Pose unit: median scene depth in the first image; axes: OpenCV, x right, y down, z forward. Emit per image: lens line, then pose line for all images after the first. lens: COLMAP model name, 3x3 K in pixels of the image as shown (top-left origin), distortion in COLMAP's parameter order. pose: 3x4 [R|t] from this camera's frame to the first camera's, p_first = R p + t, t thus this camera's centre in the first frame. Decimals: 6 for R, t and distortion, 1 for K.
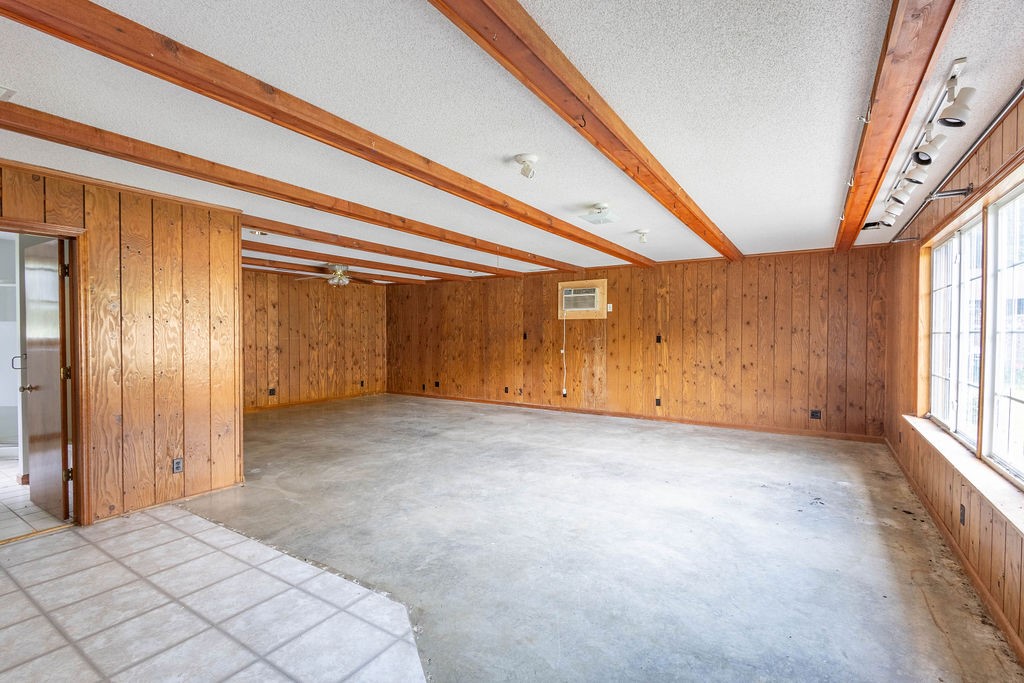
lens RADIAL K [[470.3, 0, 513.3], [0, 470.3, 340.4], [0, 0, 1]] dist [0.010711, -0.003774]
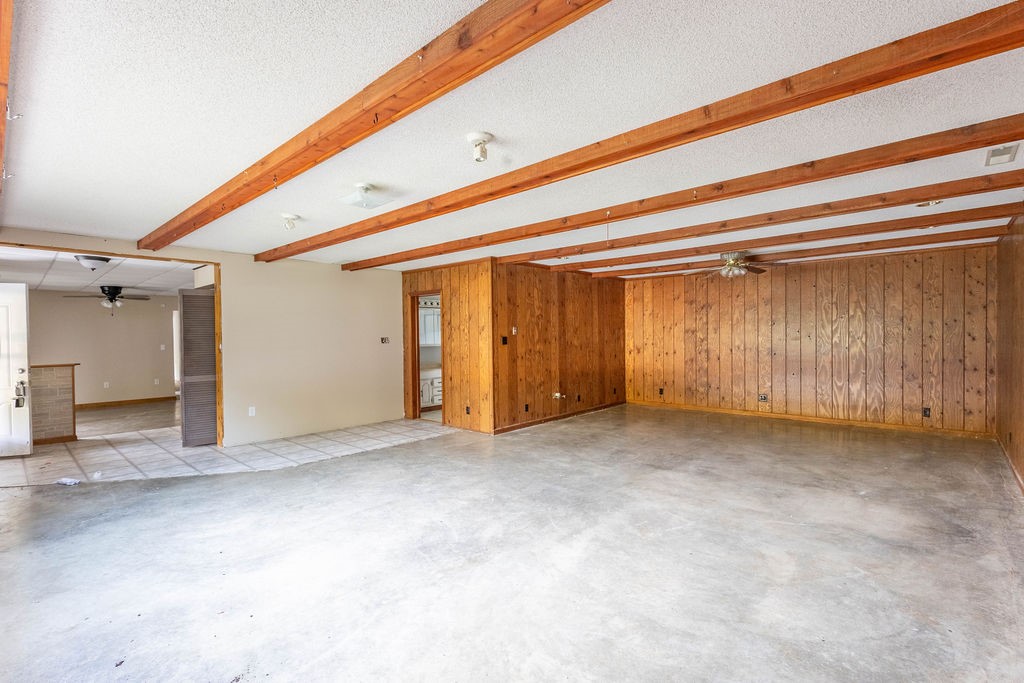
lens RADIAL K [[470.3, 0, 515.4], [0, 470.3, 341.5], [0, 0, 1]] dist [0.010711, -0.003774]
pose [[-0.166797, 0.013430, -0.985900, 0.926766], [-0.004364, 0.999887, 0.014359, -0.021153], [0.985982, 0.006697, -0.166720, 1.337845]]
